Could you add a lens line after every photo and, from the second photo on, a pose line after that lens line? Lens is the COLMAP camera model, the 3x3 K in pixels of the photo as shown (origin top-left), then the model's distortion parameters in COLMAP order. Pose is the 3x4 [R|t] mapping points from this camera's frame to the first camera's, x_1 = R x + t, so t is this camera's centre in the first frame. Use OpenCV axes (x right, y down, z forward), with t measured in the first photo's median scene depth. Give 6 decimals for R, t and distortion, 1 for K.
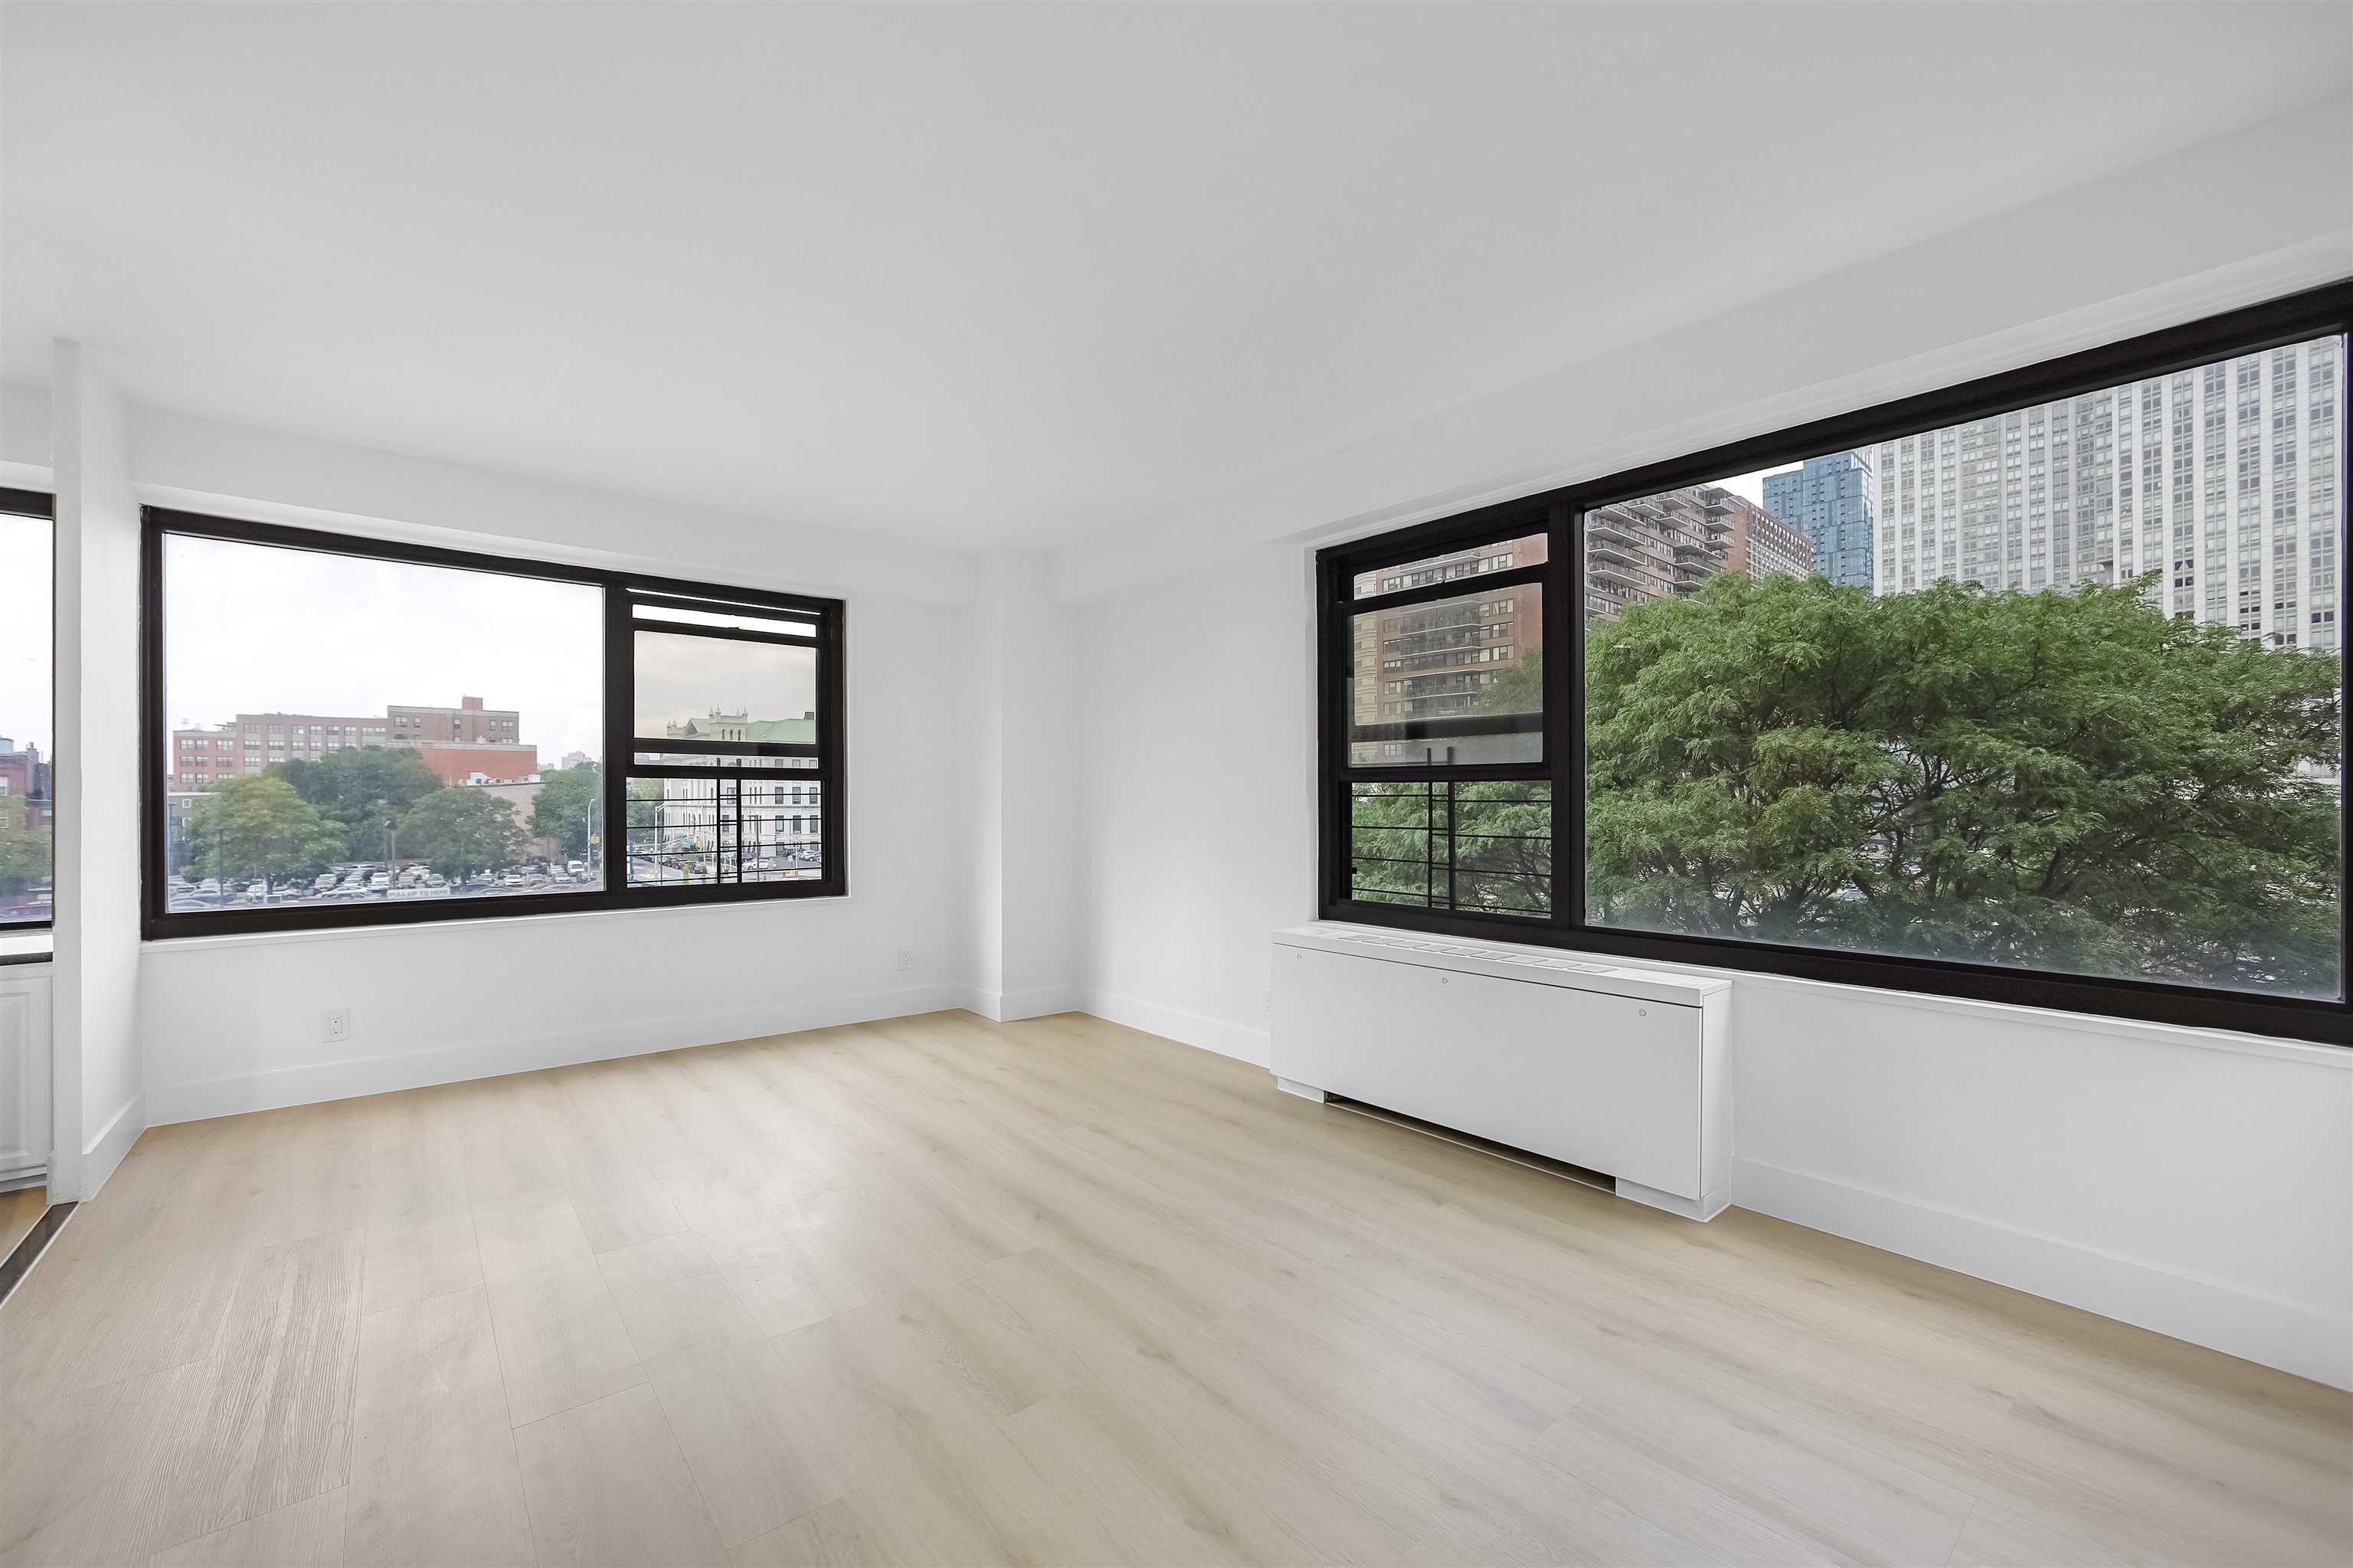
lens RADIAL K [[985.2, 0, 1170.6], [0, 985.2, 801.7], [0, 0, 1]] dist [-0.037180, 0.012975]
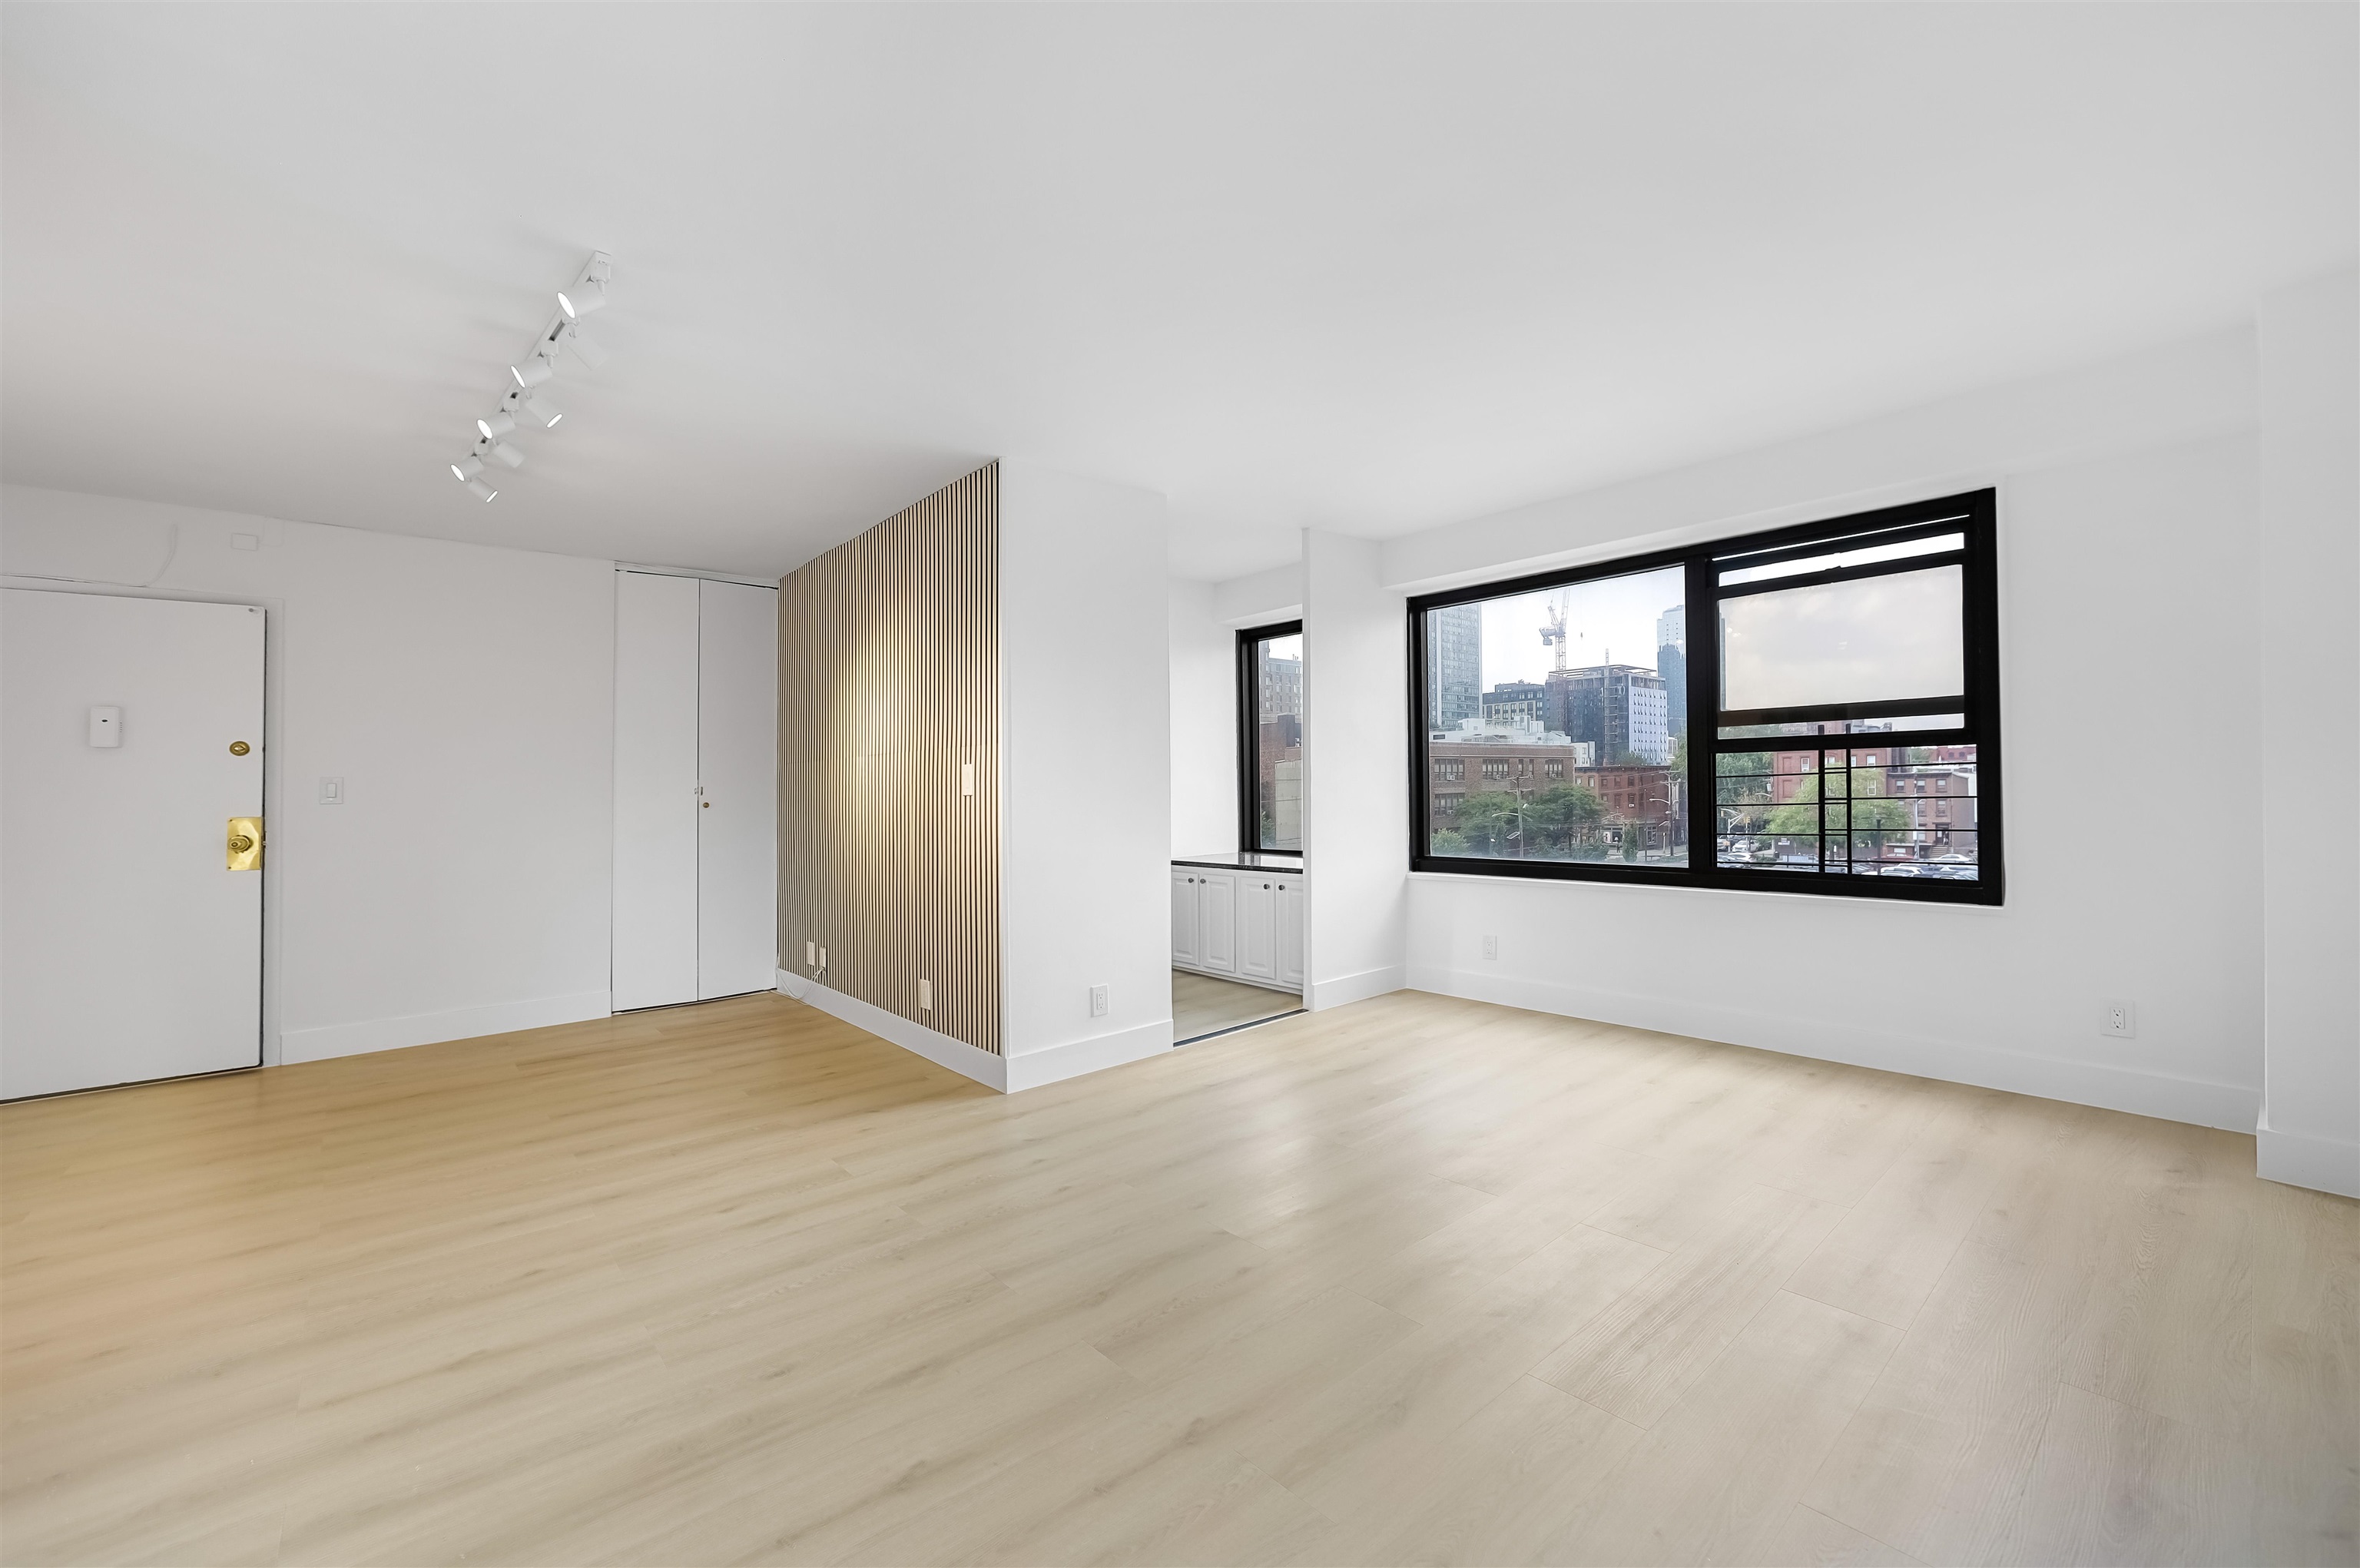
lens RADIAL K [[925.3, 0, 1144.3], [0, 925.3, 784.3], [0, 0, 1]] dist [-0.030987, 0.011575]
pose [[-0.001779, -0.003677, -0.999992, 0.318164], [0.019540, 0.999802, -0.003711, -0.001701], [0.999807, -0.019547, -0.001707, 0.387614]]
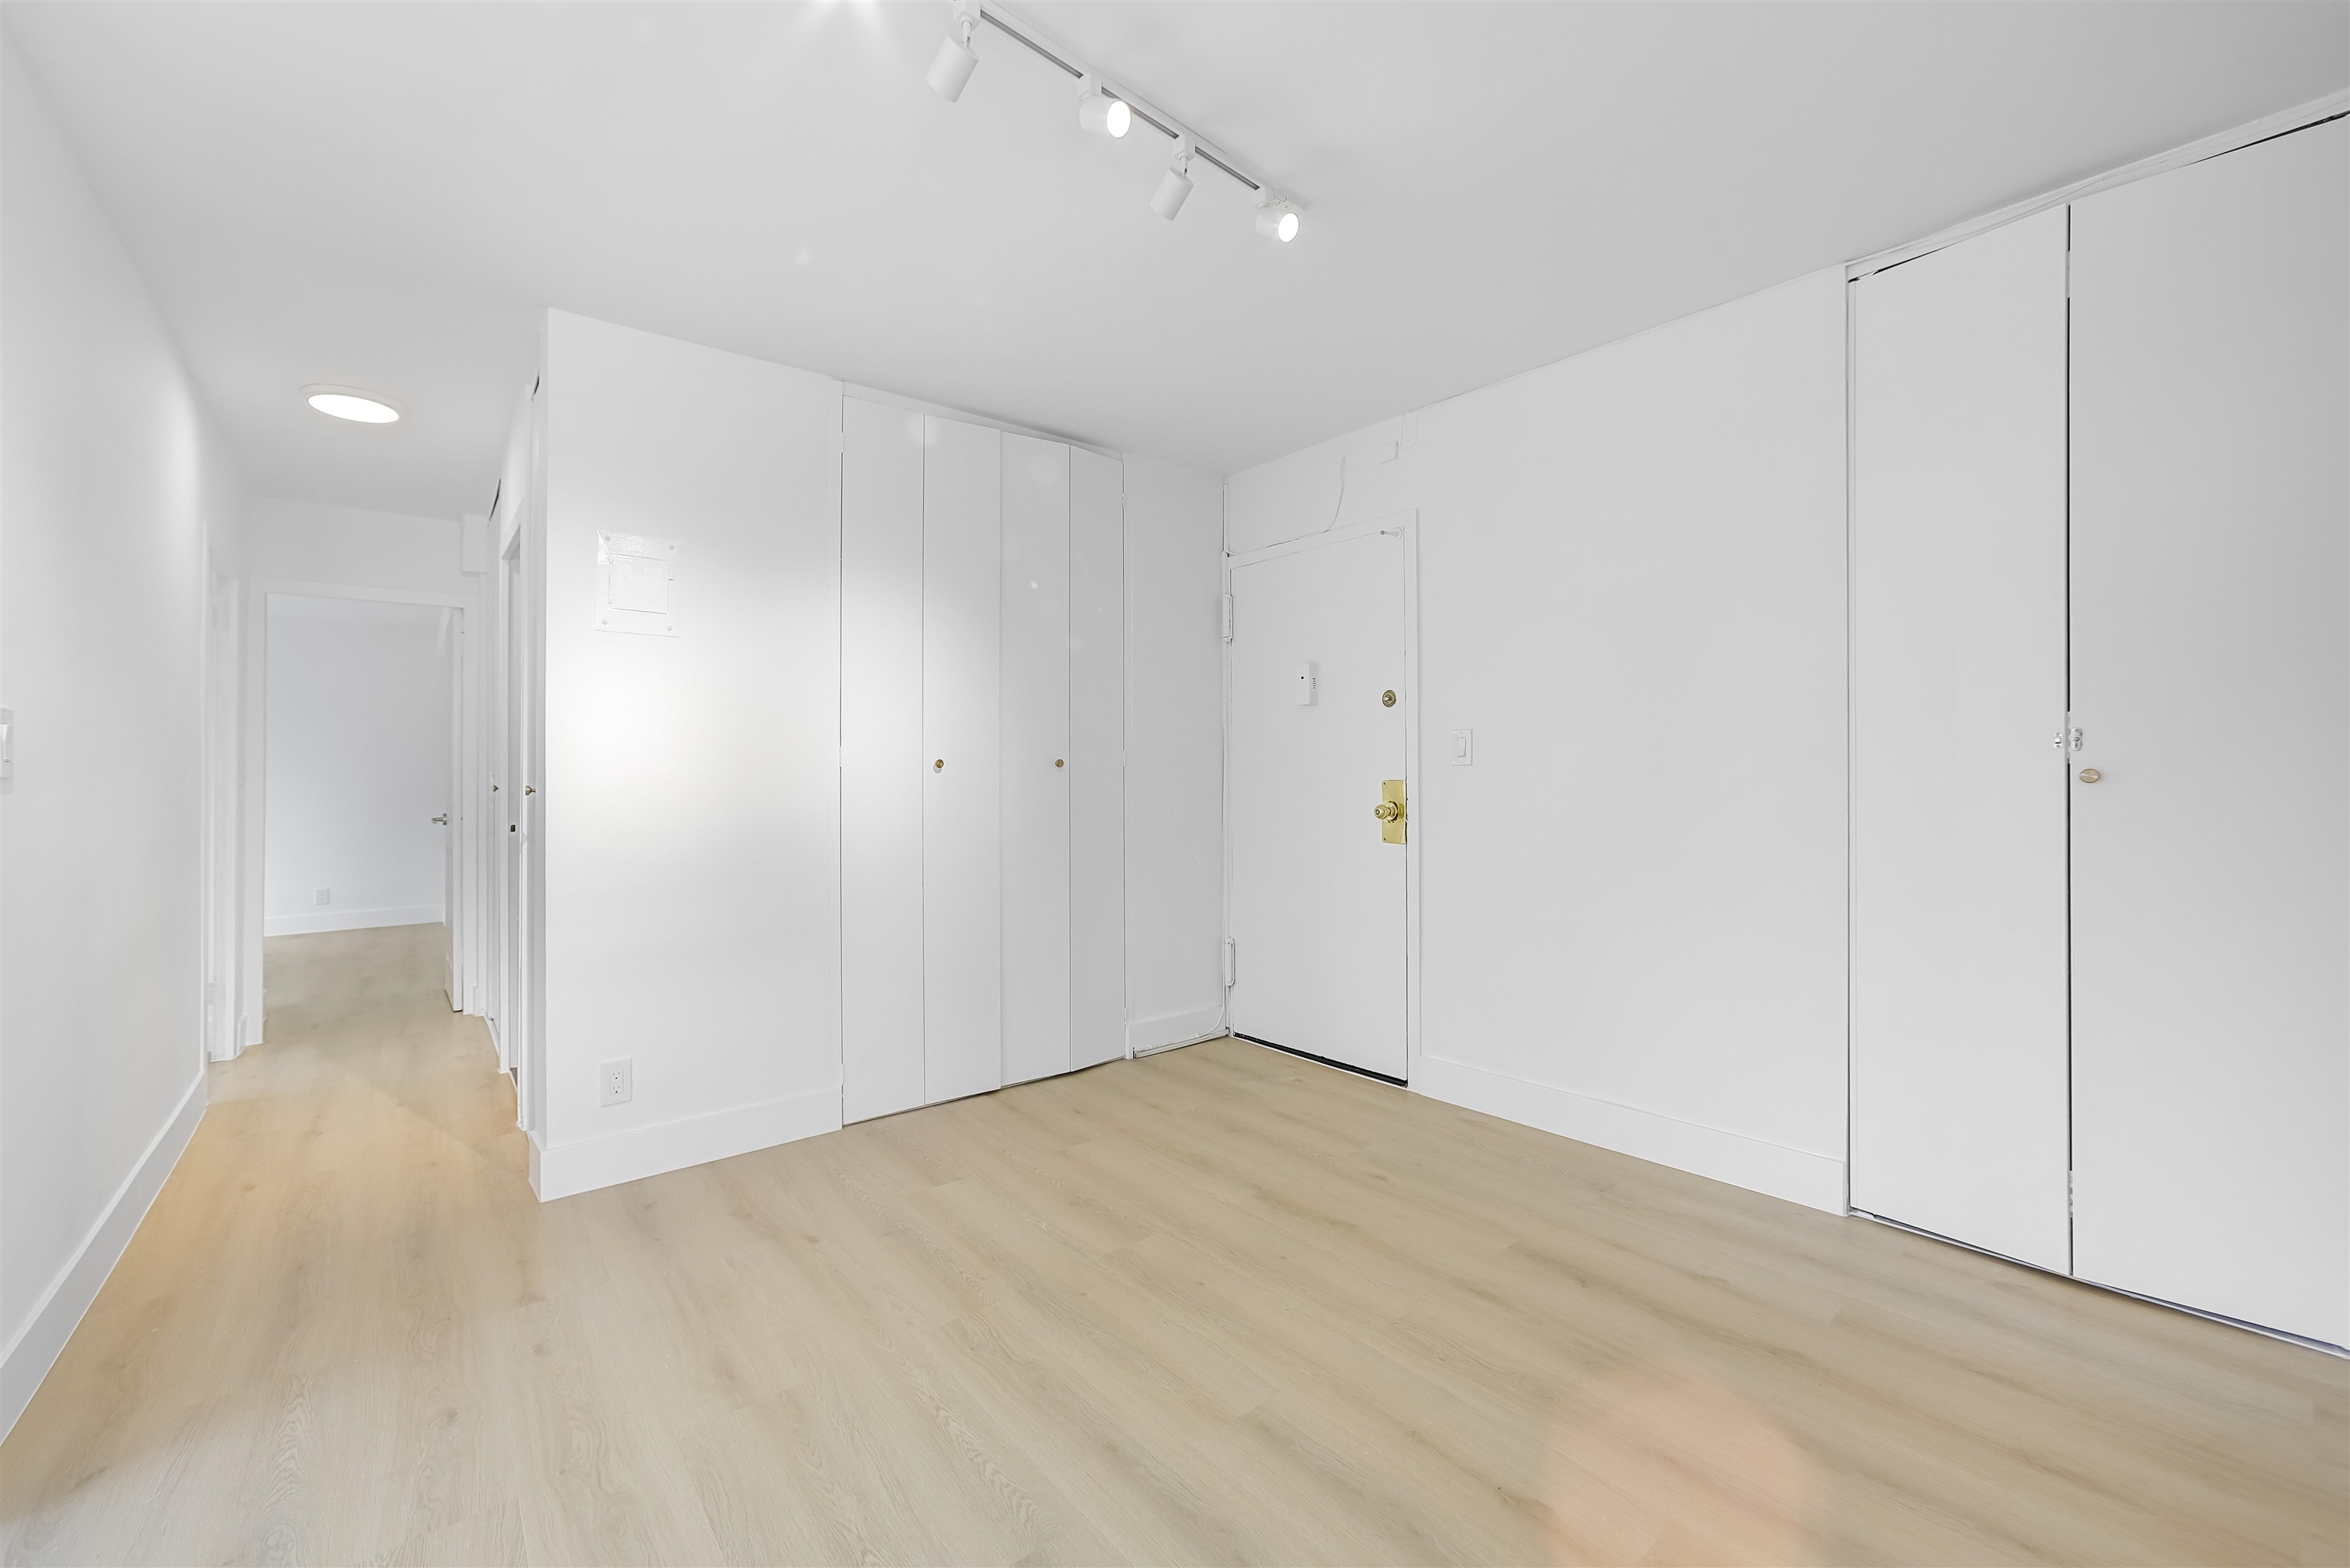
lens RADIAL K [[933.4, 0, 1153.8], [0, 933.4, 767.6], [0, 0, 1]] dist [-0.032142, -0.000098]
pose [[-0.999763, 0.018332, 0.011703, -0.329244], [0.018283, 0.999823, -0.004340, -0.000878], [-0.011781, -0.004125, -0.999922, 0.275948]]
